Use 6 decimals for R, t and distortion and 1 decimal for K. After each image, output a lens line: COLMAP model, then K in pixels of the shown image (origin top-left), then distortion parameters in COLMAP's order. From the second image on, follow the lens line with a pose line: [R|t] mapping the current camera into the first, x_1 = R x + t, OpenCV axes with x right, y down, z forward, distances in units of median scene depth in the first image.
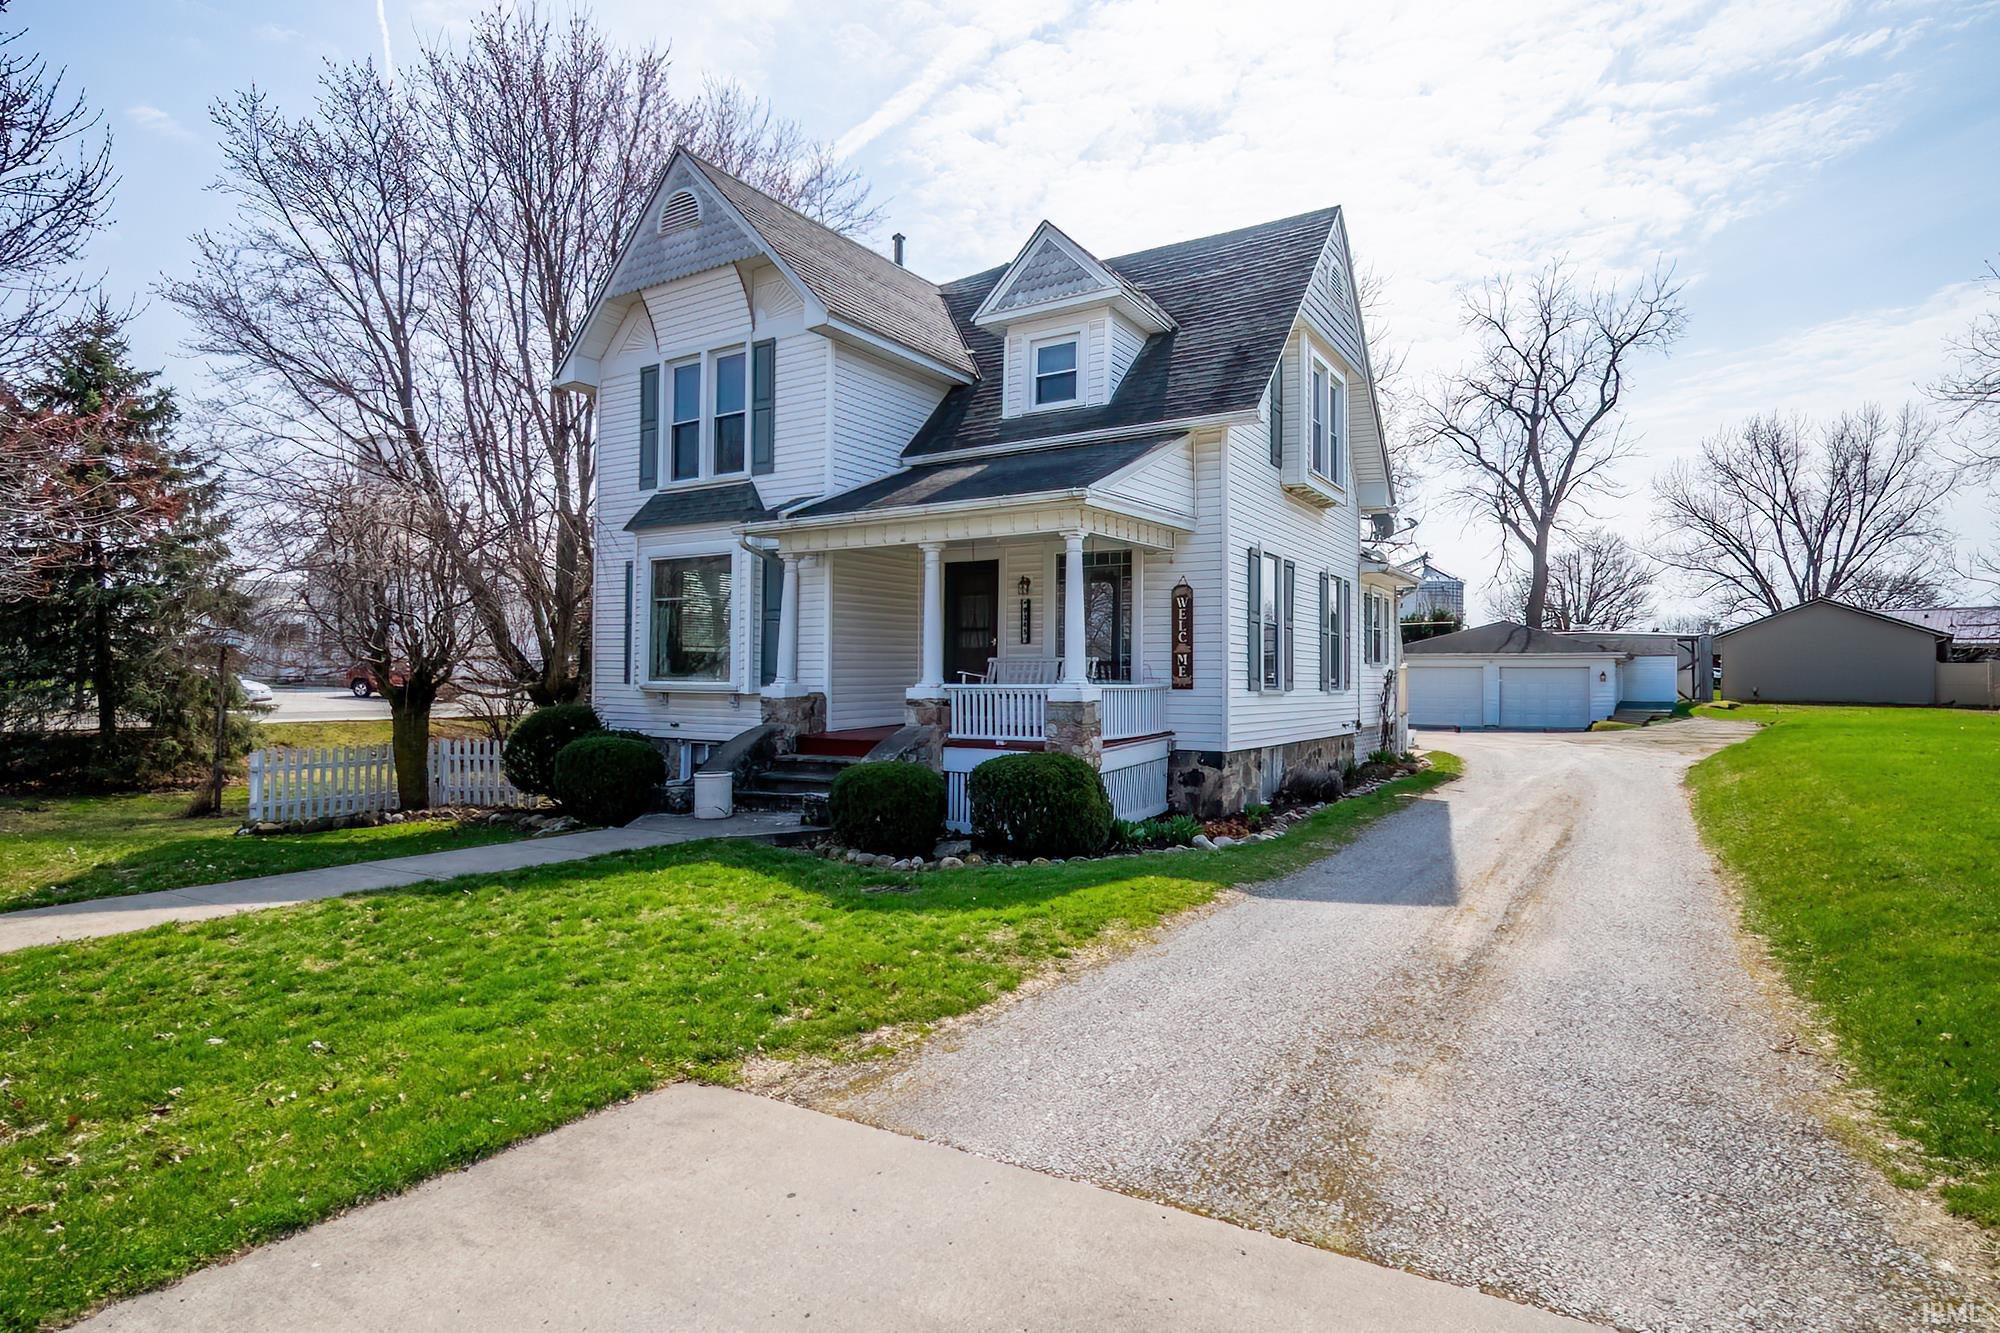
lens RADIAL K [[1073.3, 0, 1000.0], [0, 1073.3, 666.5], [0, 0, 1]] dist [0.000010, -0.000003]
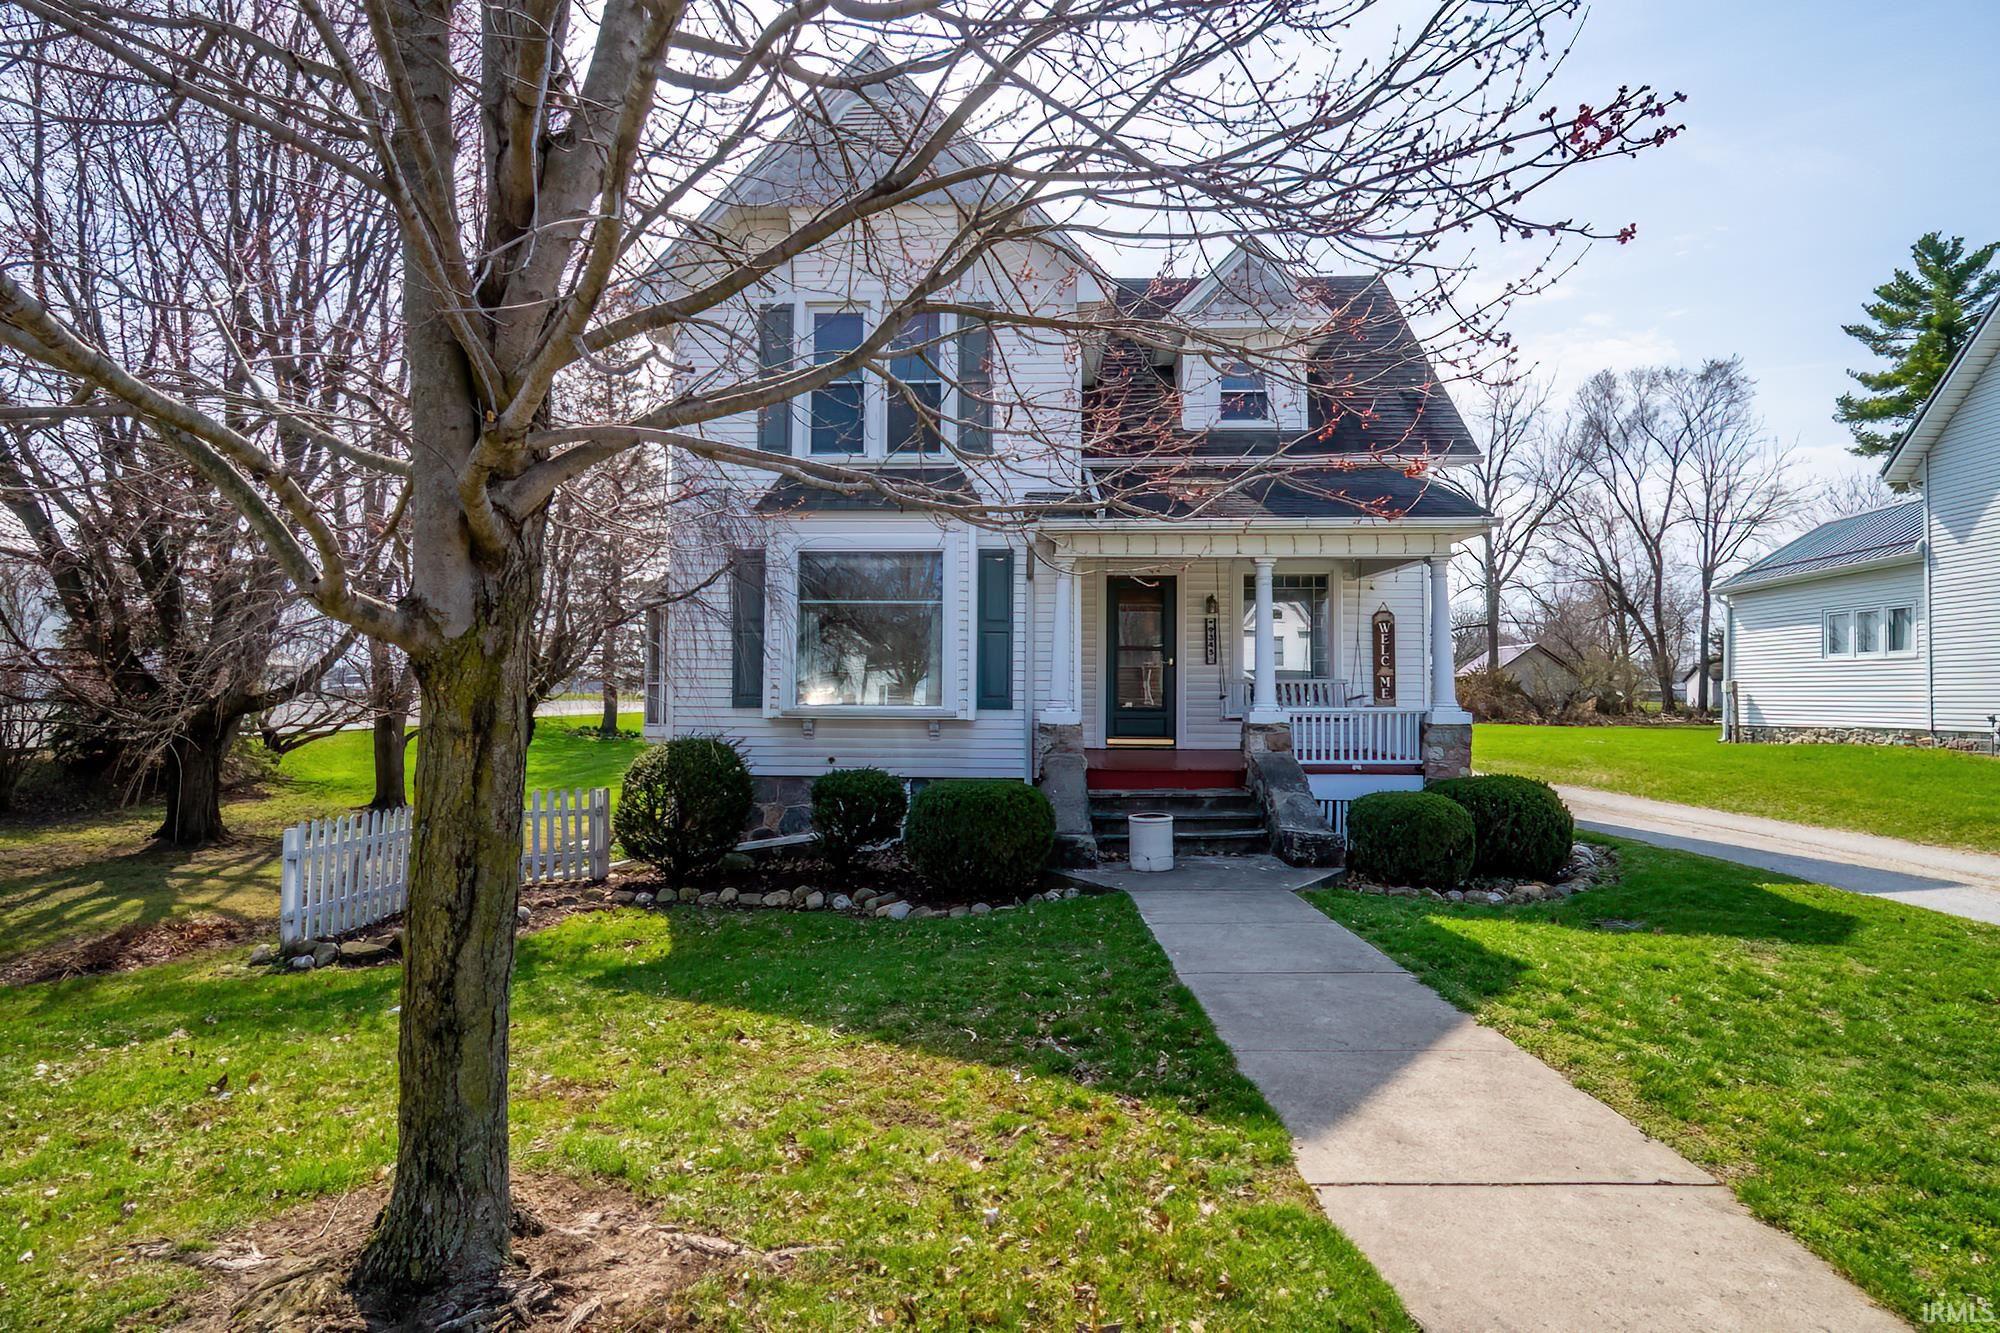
lens RADIAL K [[1073.3, 0, 1000.0], [0, 1073.3, 666.5], [0, 0, 1]] dist [0.000010, -0.000003]
pose [[0.863551, 0.010629, 0.504150, -0.641282], [-0.006040, 0.999924, -0.010735, -0.007554], [-0.504226, 0.006225, 0.863550, 0.261289]]
